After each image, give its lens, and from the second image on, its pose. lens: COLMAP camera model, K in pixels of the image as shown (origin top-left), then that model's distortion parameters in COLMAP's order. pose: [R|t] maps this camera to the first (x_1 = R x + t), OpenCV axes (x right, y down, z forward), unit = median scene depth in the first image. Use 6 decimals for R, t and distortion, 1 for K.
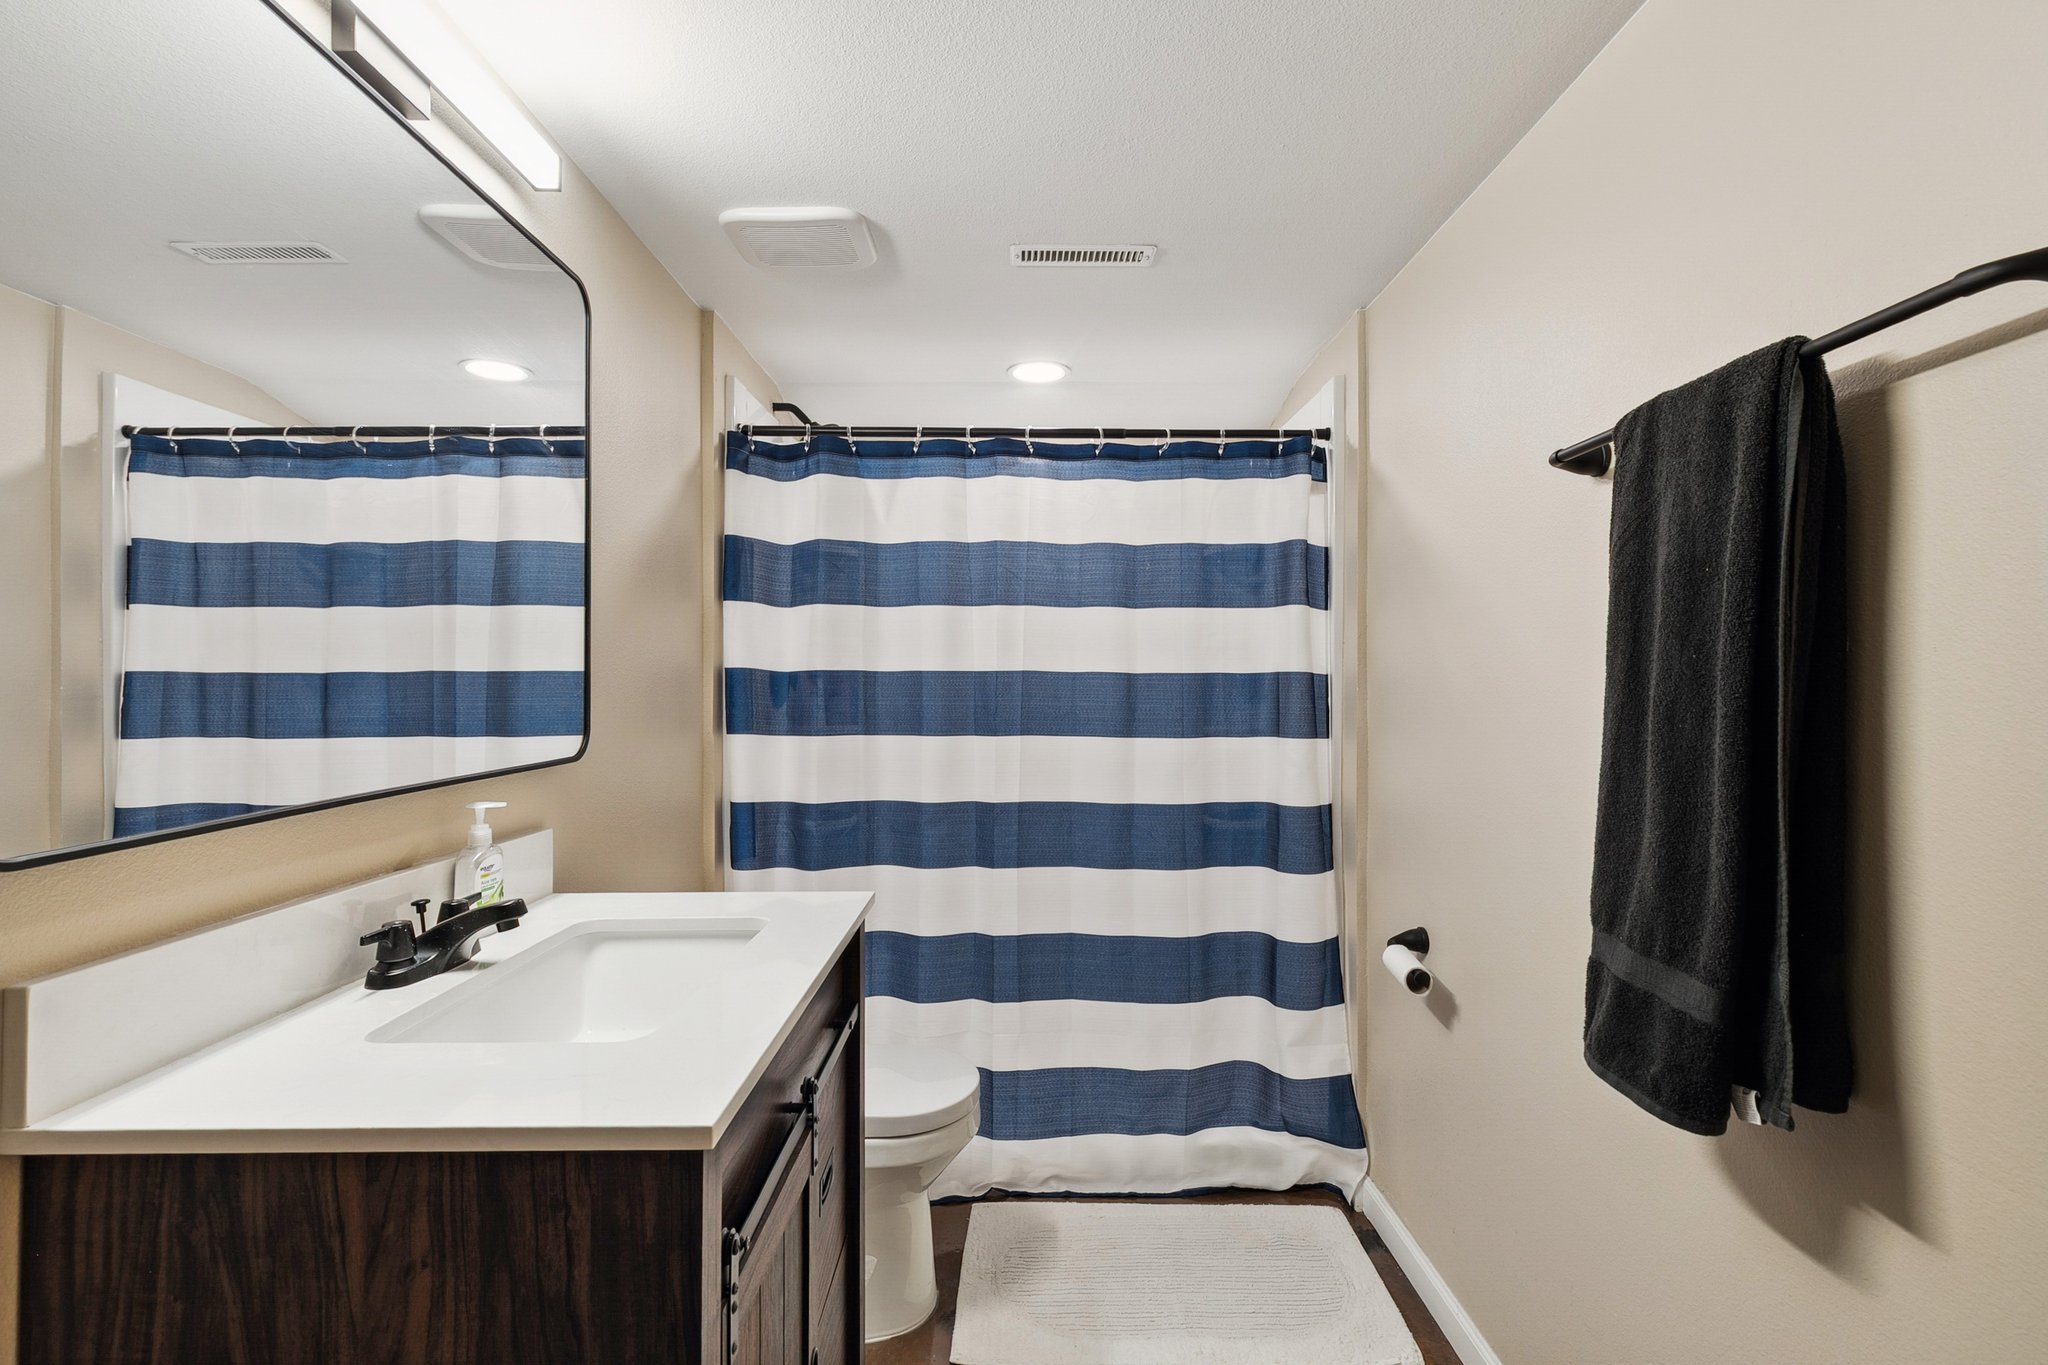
lens RADIAL K [[941.8, 0, 1037.6], [0, 941.8, 679.0], [0, 0, 1]] dist [0.002595, 0.000176]
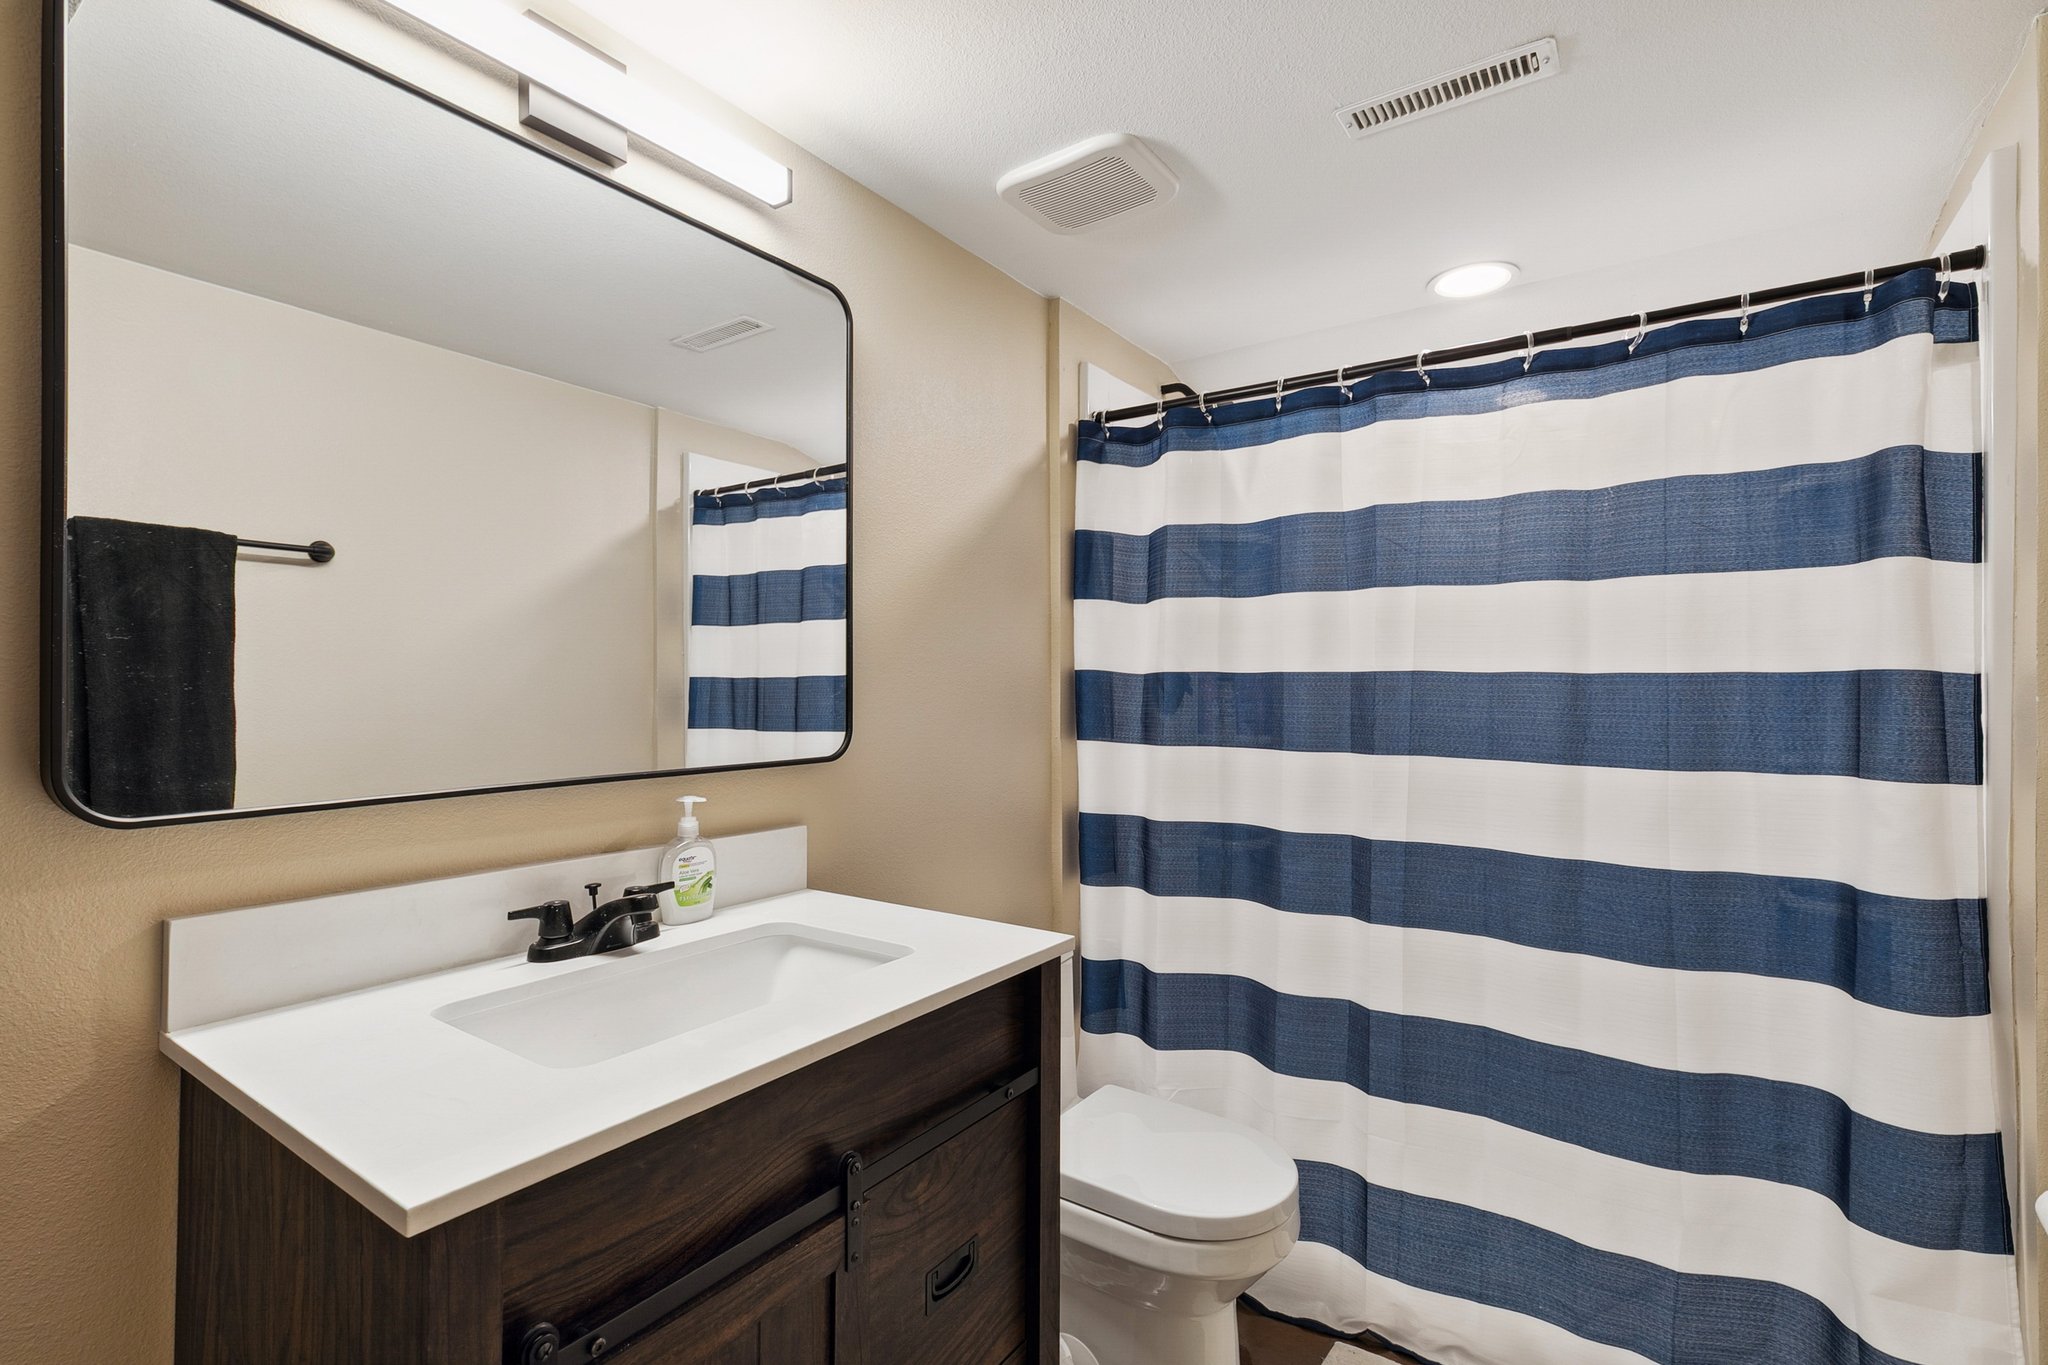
lens RADIAL K [[941.8, 0, 1018.3], [0, 941.8, 684.1], [0, 0, 1]] dist [0.002595, 0.000176]
pose [[0.810909, 0.001020, -0.585171, 0.173660], [-0.001702, 0.999998, -0.000615, 0.002847], [0.585170, 0.001495, 0.810909, 0.191398]]
